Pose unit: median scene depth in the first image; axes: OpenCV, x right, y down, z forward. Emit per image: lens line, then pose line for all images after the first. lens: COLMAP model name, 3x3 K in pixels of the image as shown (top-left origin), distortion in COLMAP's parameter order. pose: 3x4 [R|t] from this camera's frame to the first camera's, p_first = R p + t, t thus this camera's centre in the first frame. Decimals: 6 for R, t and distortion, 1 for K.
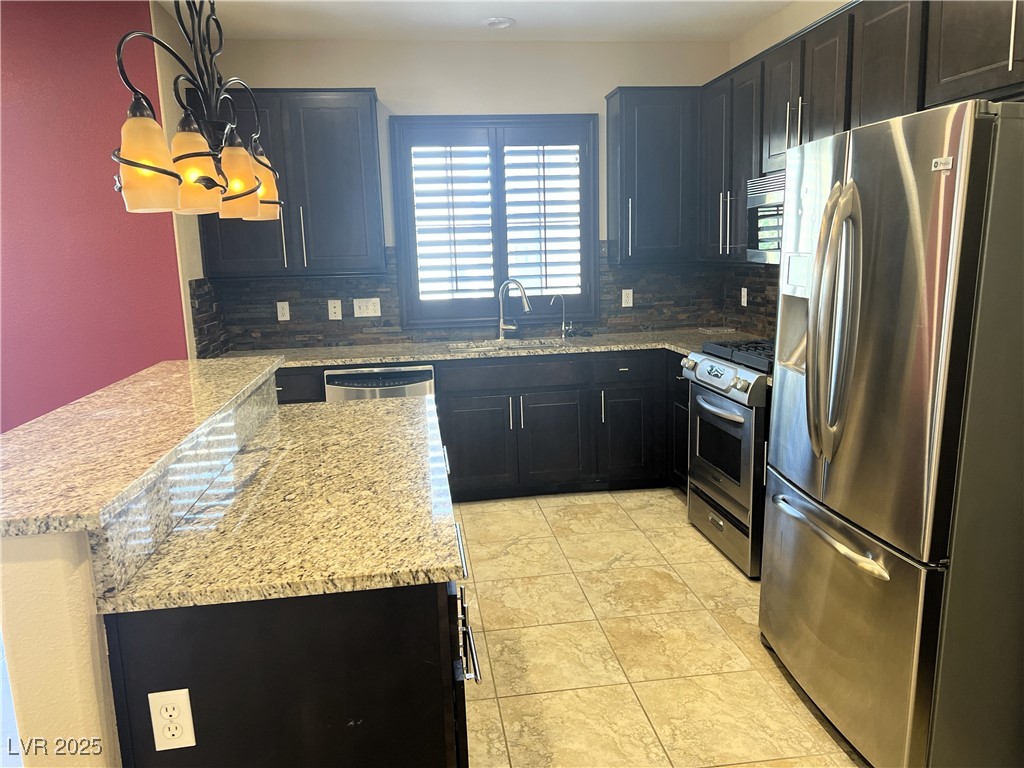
lens RADIAL K [[785.4, 0, 511.0], [0, 785.4, 348.7], [0, 0, 1]] dist [0.311244, -0.001815]
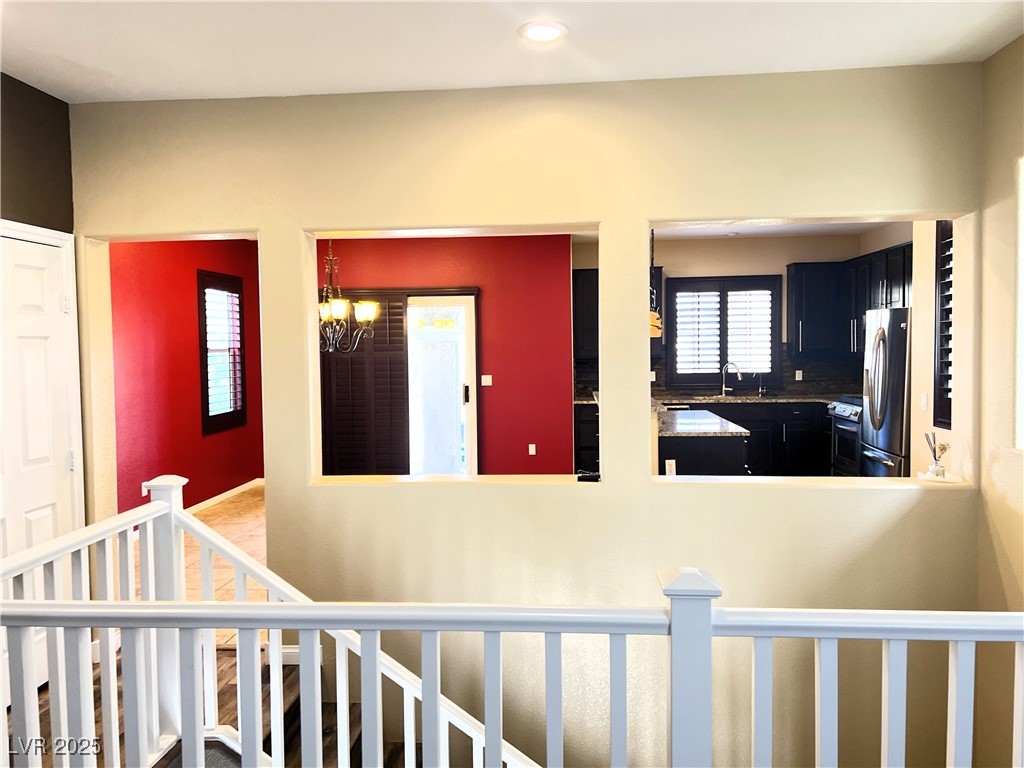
lens RADIAL K [[767.6, 0, 507.1], [0, 767.6, 376.0], [0, 0, 1]] dist [0.091141, -0.090677]
pose [[0.976661, 0.027687, -0.212995, -0.120919], [-0.044715, 0.996139, -0.075547, 0.098921], [0.210081, 0.083308, 0.974128, -0.829907]]
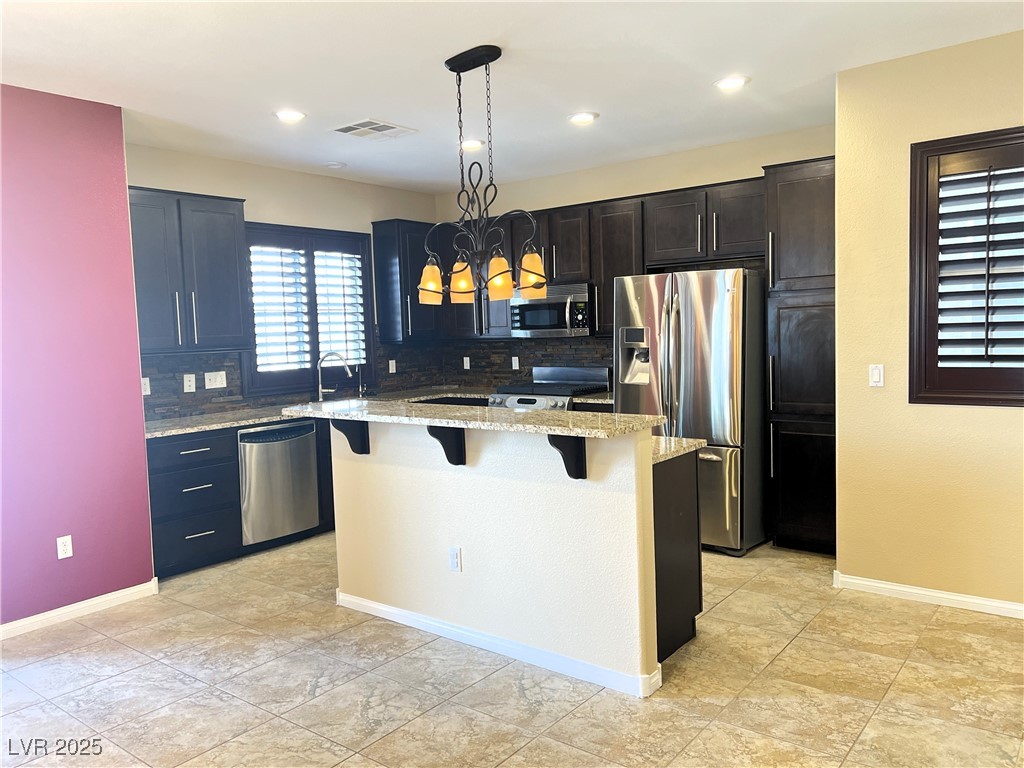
lens RADIAL K [[767.6, 0, 507.1], [0, 767.6, 376.0], [0, 0, 1]] dist [0.091141, -0.090677]
pose [[0.715958, -0.035810, 0.697224, -0.658397], [0.094760, 0.994426, -0.046231, 0.033542], [-0.691682, 0.099168, 0.715361, -0.083125]]
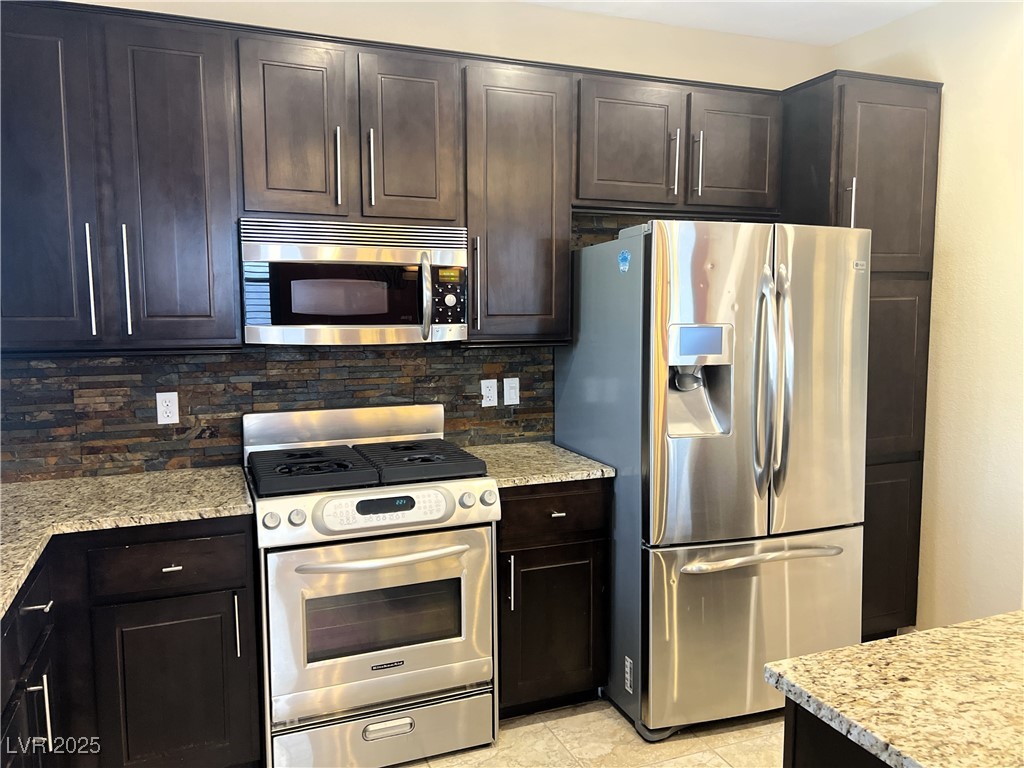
lens RADIAL K [[767.6, 0, 507.1], [0, 767.6, 376.0], [0, 0, 1]] dist [0.091141, -0.090677]
pose [[-0.236483, -0.051486, 0.970271, -0.290075], [0.132491, 0.987559, 0.084696, -0.087689], [-0.962560, 0.148581, -0.226719, 0.765500]]
